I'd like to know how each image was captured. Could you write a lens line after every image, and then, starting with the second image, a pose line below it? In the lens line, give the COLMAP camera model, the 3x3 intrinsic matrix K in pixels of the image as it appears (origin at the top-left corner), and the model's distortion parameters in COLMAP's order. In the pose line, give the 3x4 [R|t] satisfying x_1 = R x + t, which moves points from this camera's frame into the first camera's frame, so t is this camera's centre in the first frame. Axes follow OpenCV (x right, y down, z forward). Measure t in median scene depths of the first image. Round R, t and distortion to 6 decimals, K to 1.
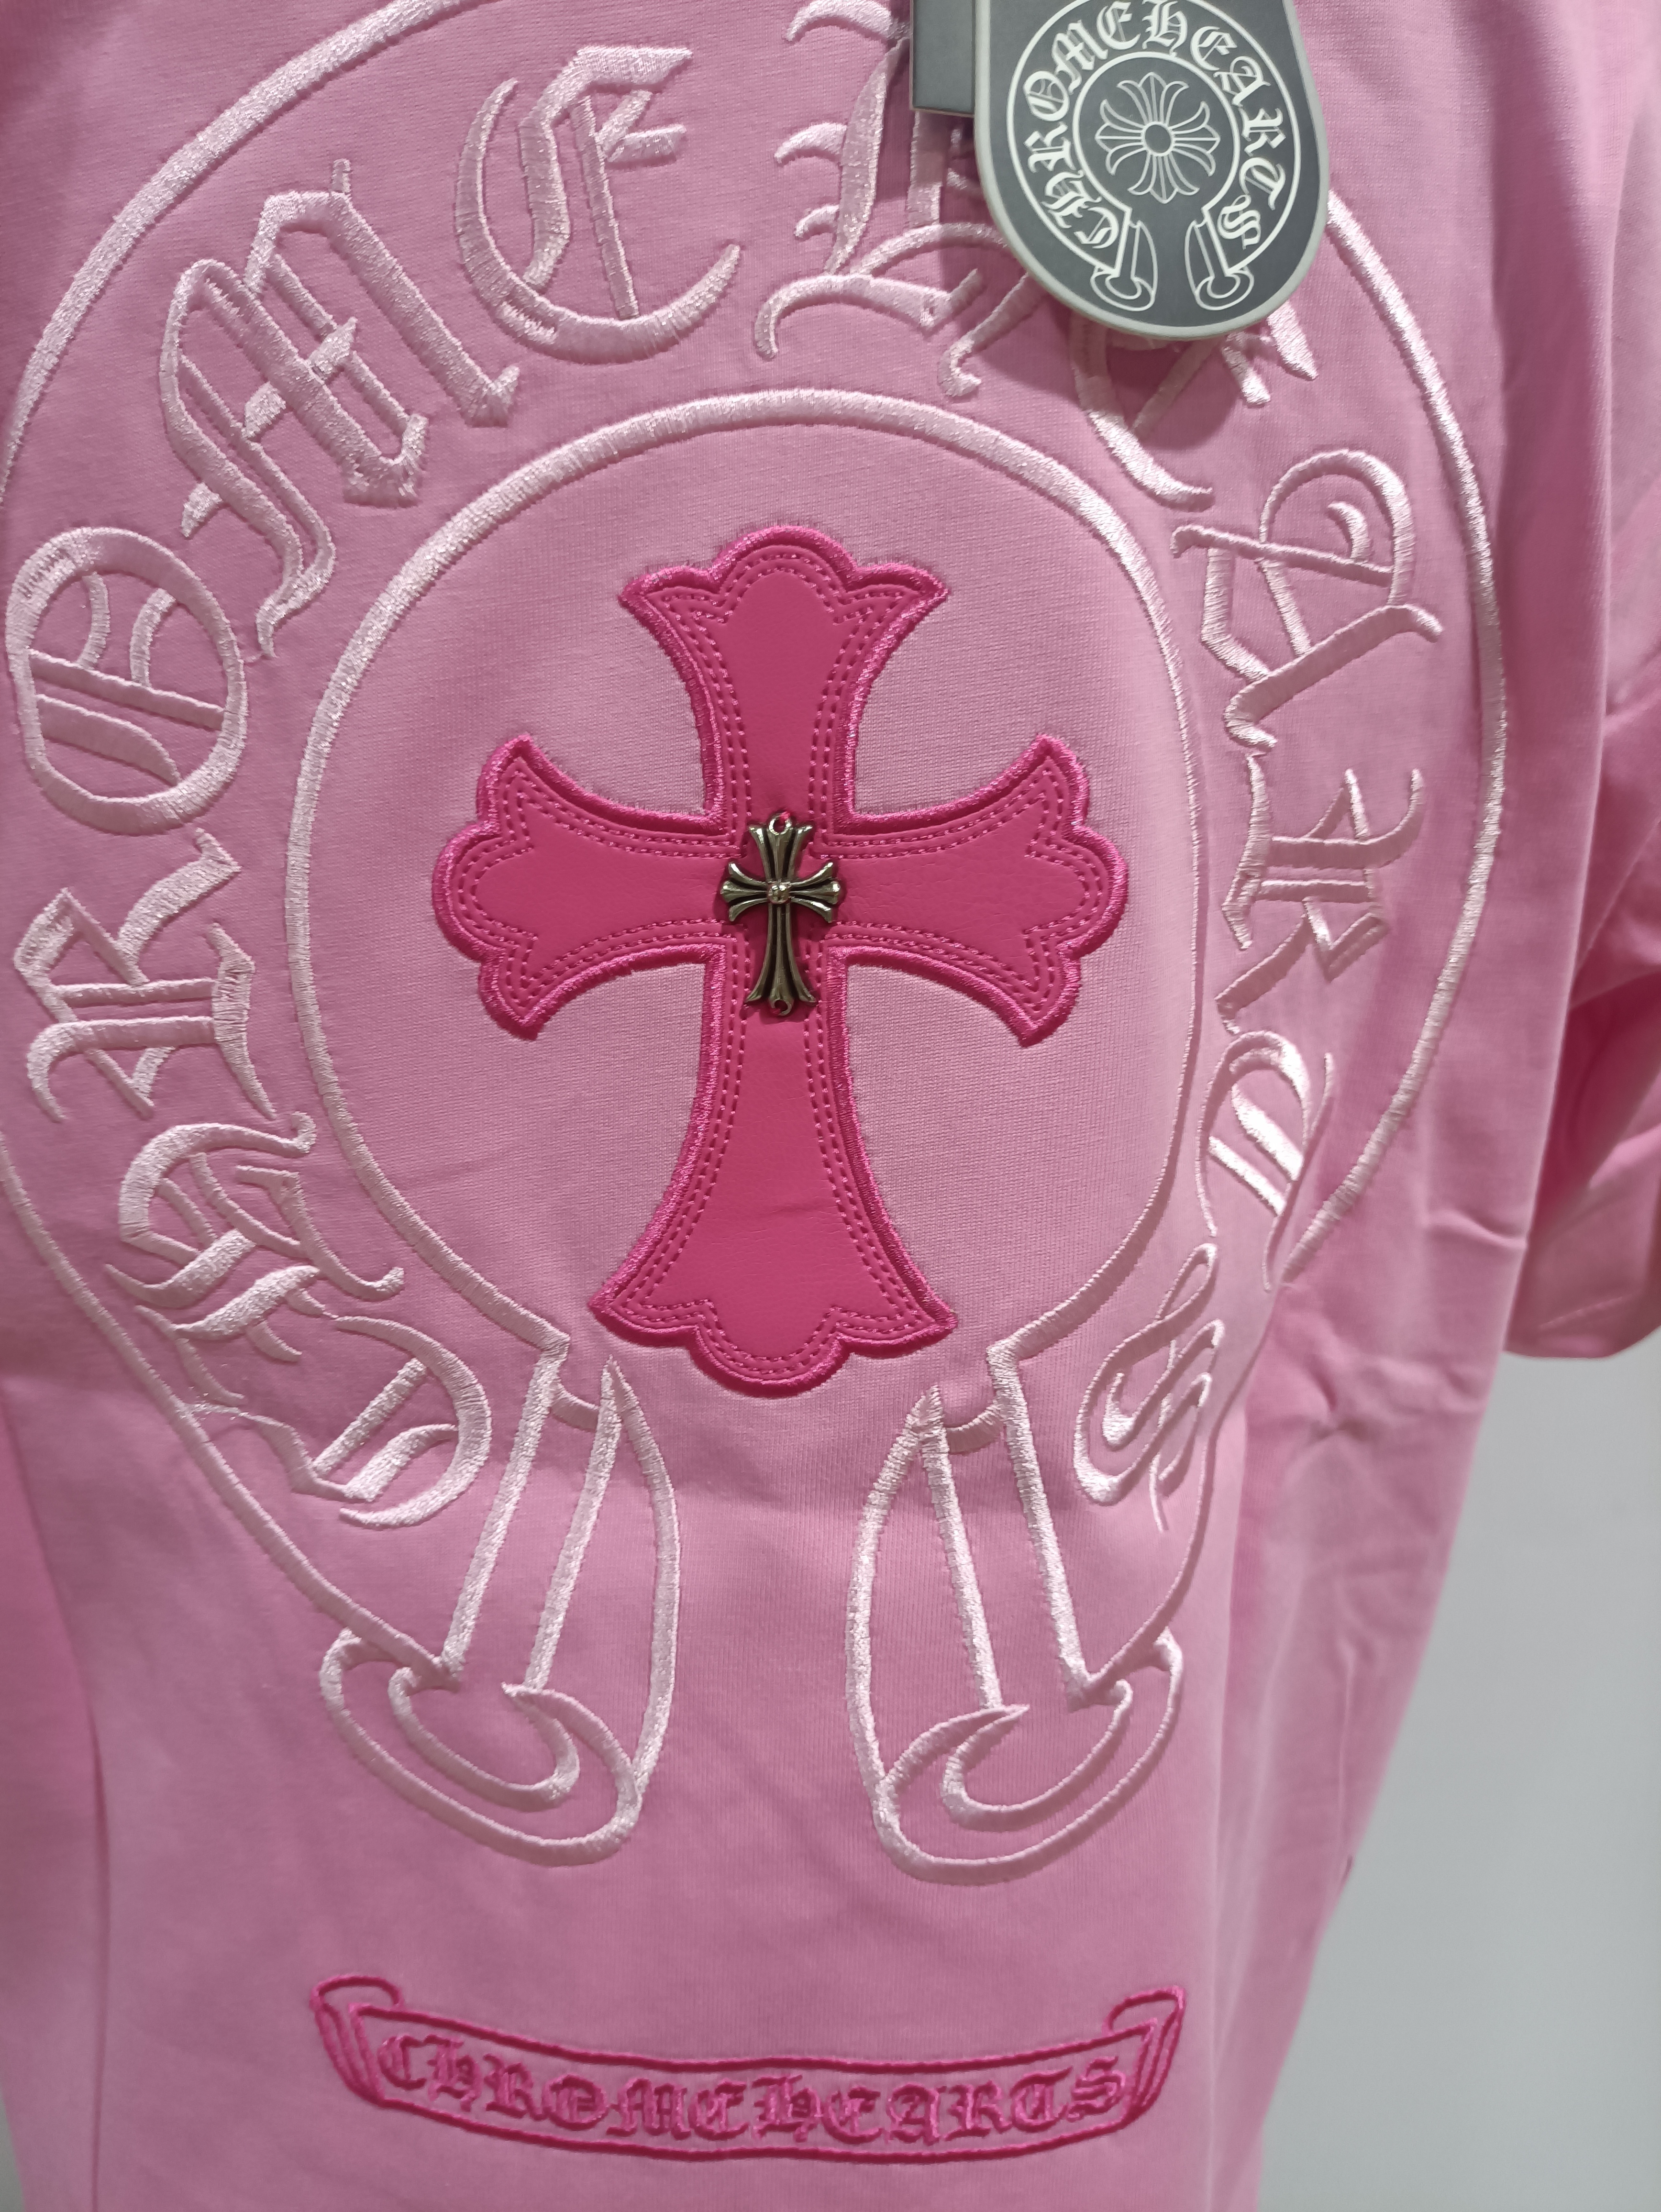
lens RADIAL K [[1727.1, 0, 830.5], [0, 1727.1, 1106.0], [0, 0, 1]] dist [-0.033634, -0.004637]
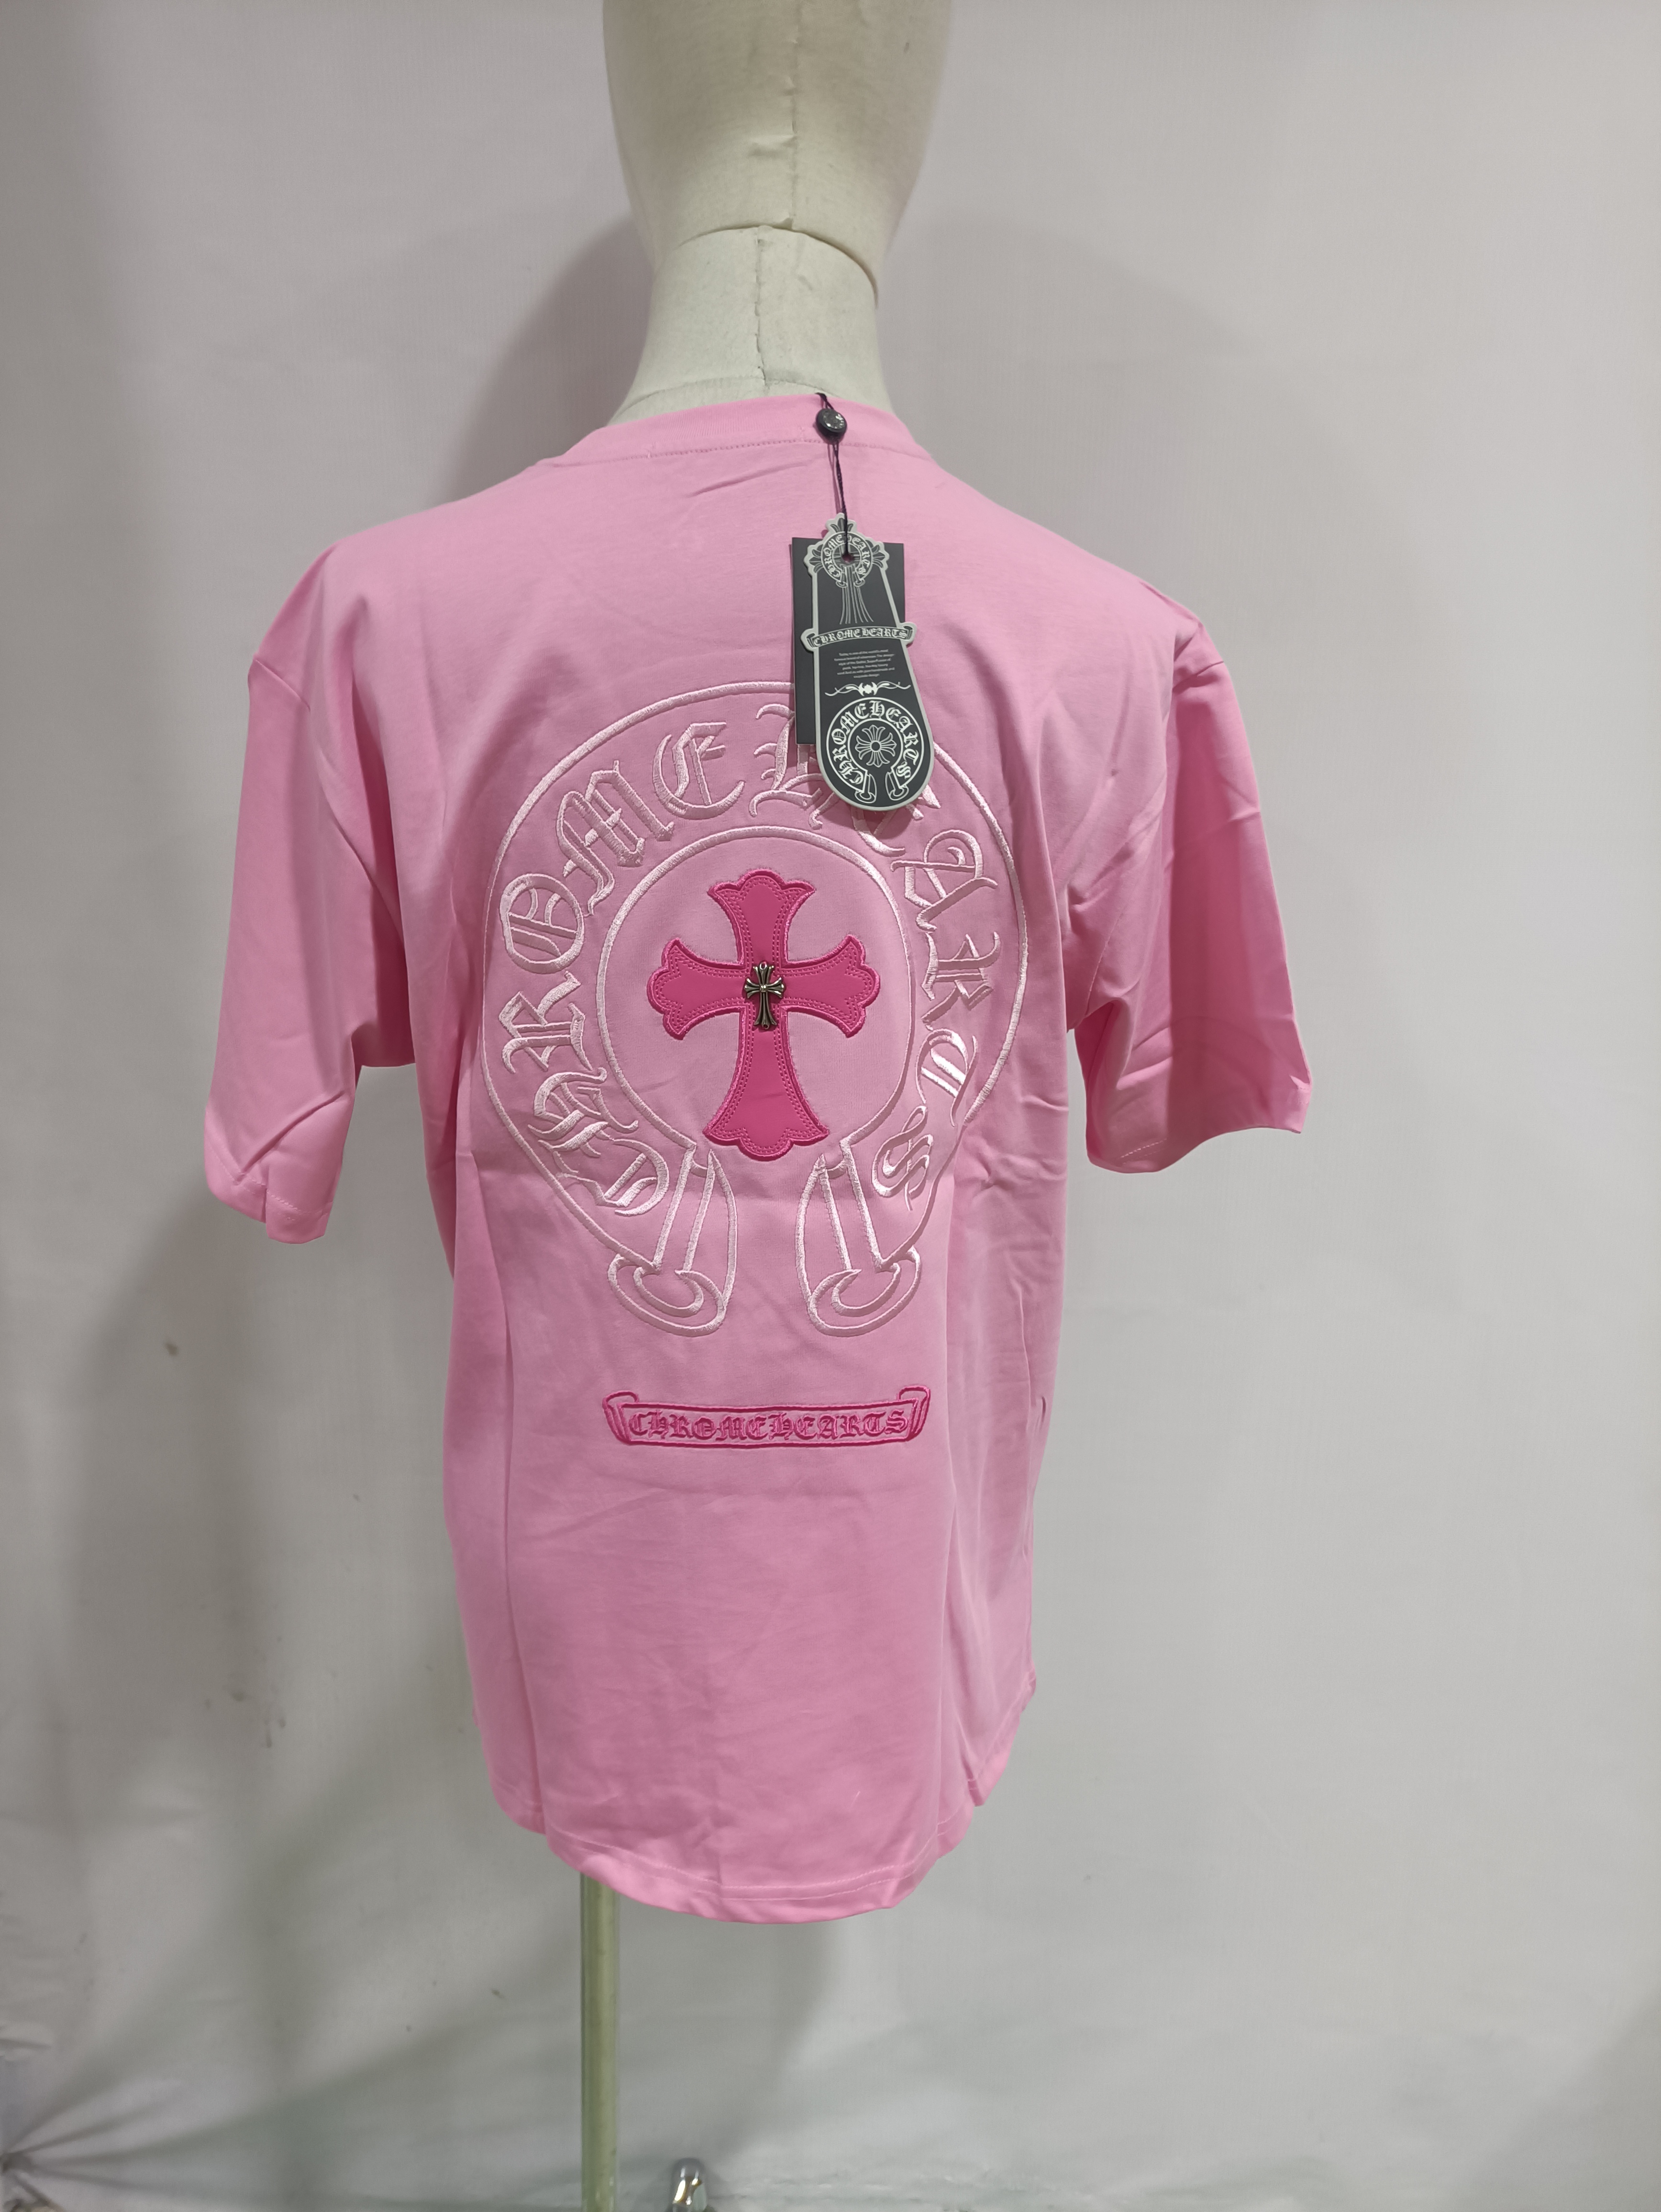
lens RADIAL K [[1788.5, 0, 832.1], [0, 1788.5, 1171.9], [0, 0, 1]] dist [-0.011848, -0.002870]
pose [[0.999357, -0.026696, -0.023932, 0.150951], [0.027681, 0.998740, 0.041847, 0.066285], [0.022785, -0.042483, 0.998837, -2.064770]]
